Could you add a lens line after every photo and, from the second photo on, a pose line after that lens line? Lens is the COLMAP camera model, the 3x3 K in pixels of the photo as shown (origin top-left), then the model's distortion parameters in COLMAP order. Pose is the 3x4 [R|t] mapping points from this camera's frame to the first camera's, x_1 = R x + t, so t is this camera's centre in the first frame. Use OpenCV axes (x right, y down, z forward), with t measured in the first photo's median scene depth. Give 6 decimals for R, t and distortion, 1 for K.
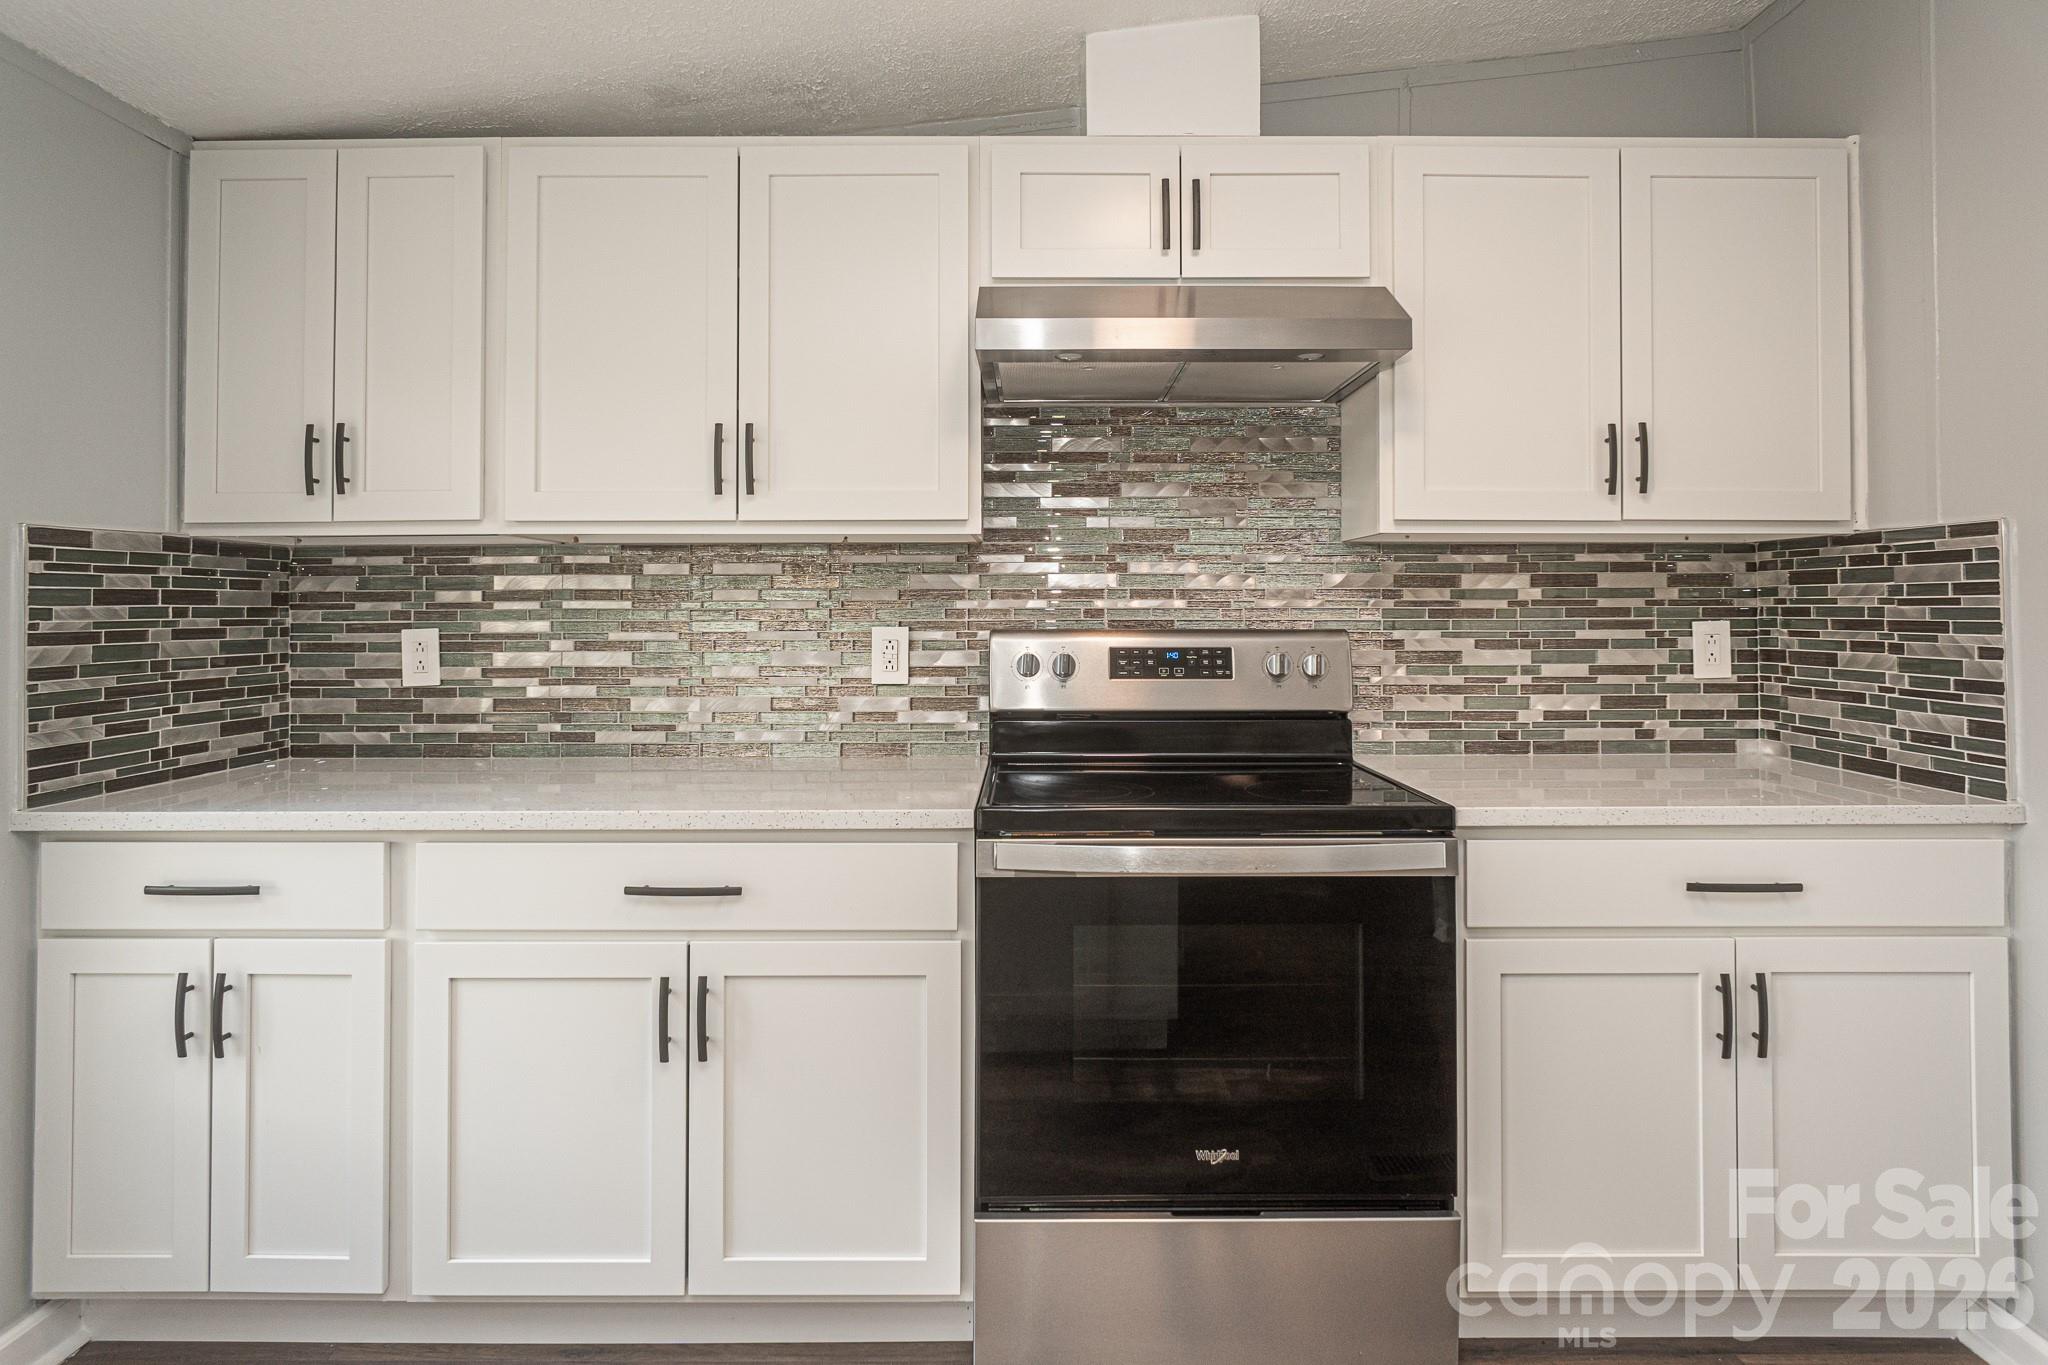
lens RADIAL K [[1093.5, 0, 1062.3], [0, 1093.5, 599.0], [0, 0, 1]] dist [-0.014417, 0.000357]
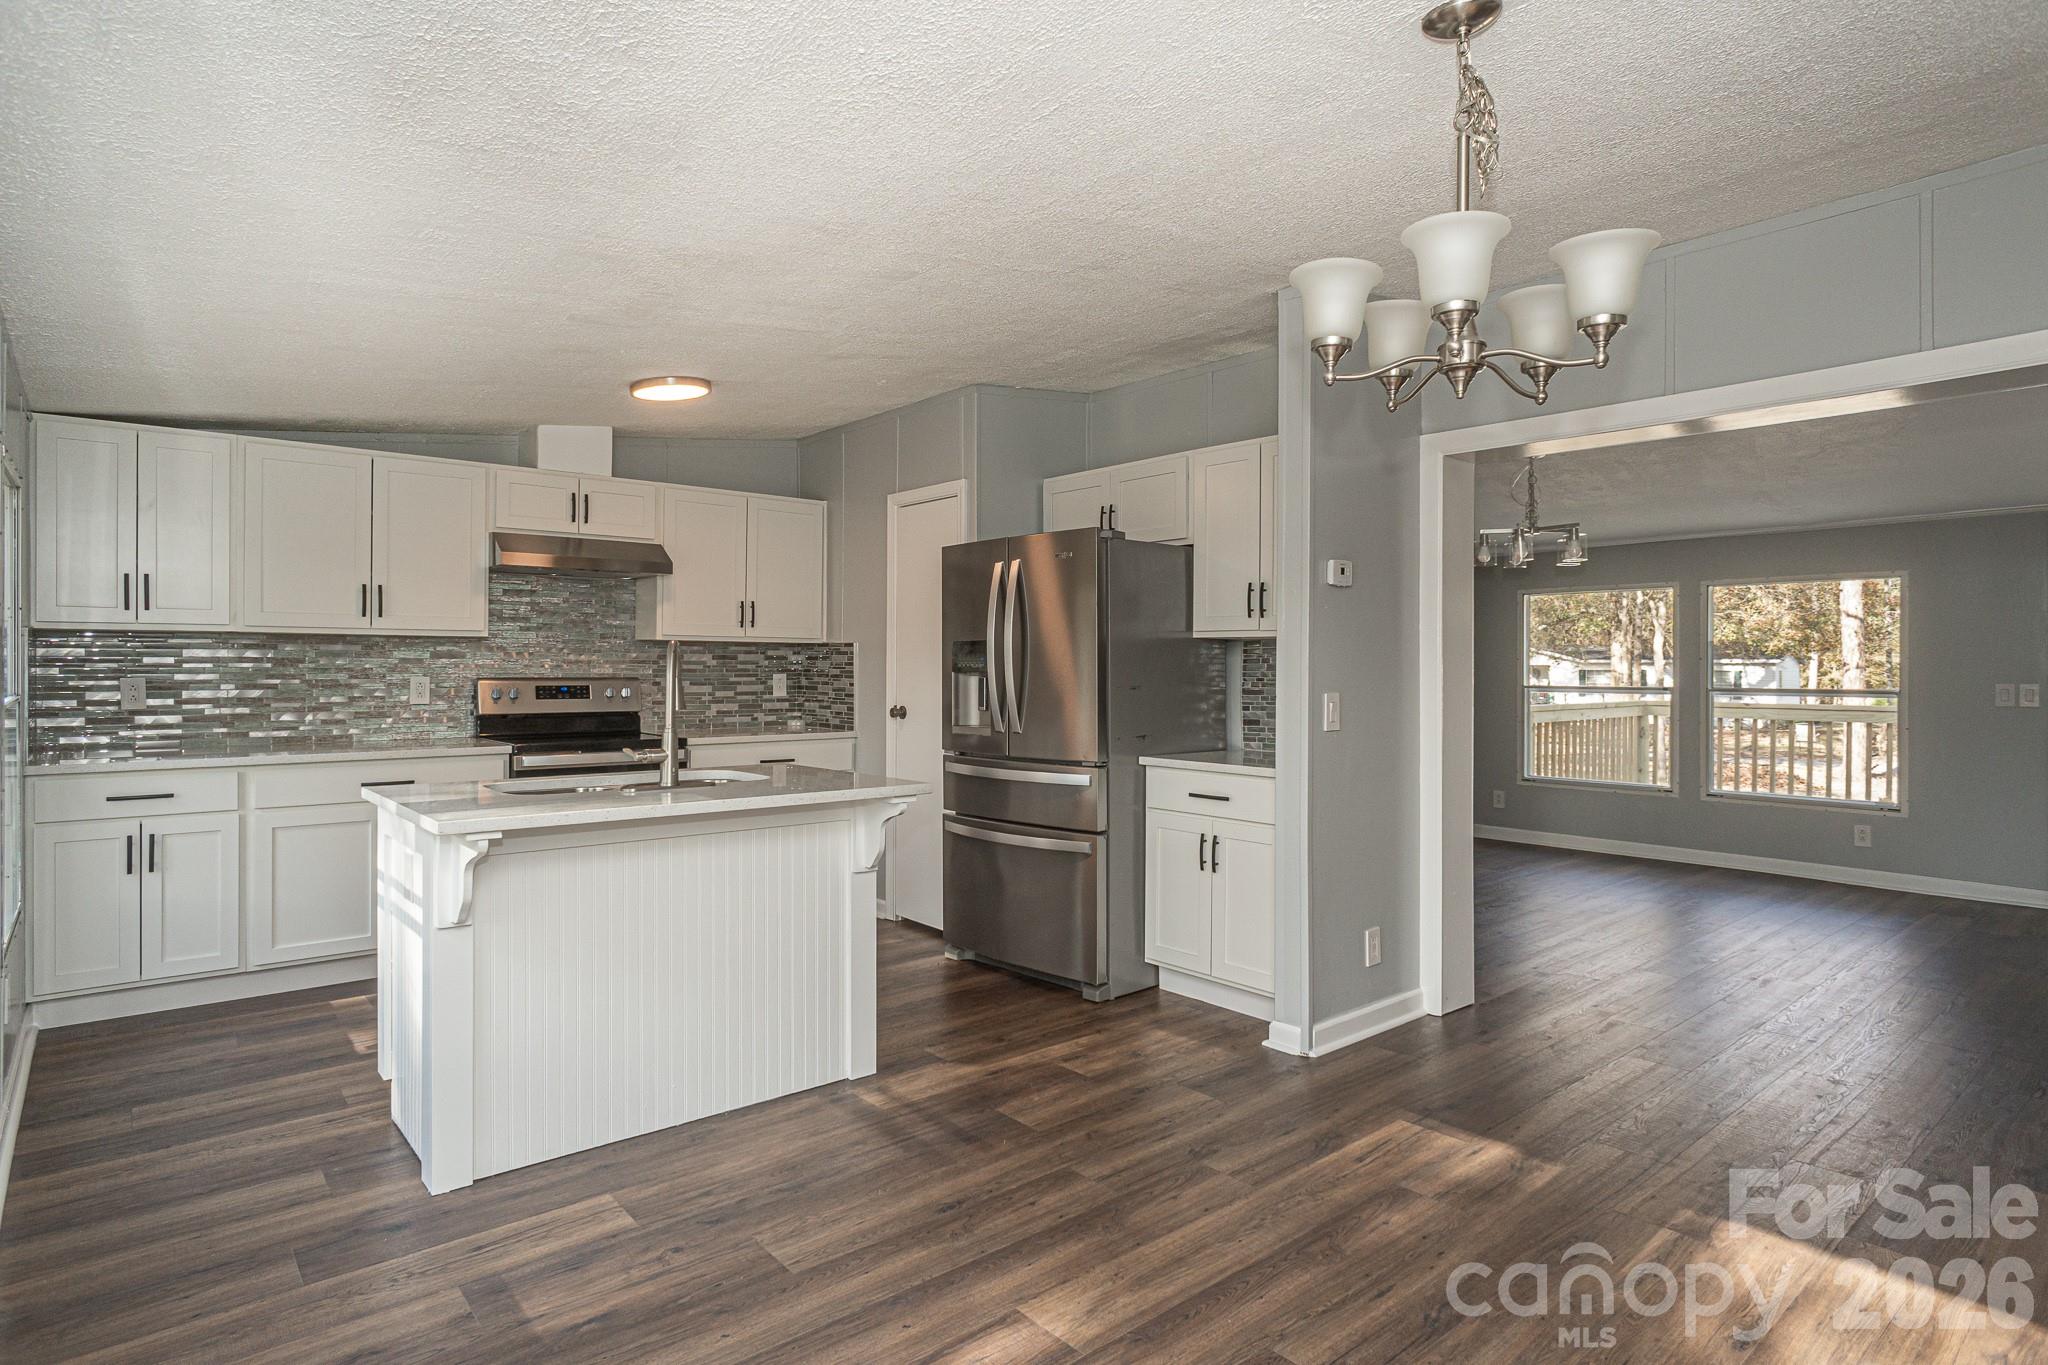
lens RADIAL K [[1088.0, 0, 981.1], [0, 1088.0, 654.4], [0, 0, 1]] dist [-0.001723, 0.000158]
pose [[0.796035, 0.011210, 0.605146, -0.569344], [-0.014953, 0.999888, 0.001148, -0.035611], [-0.605066, -0.009962, 0.796113, -1.312948]]
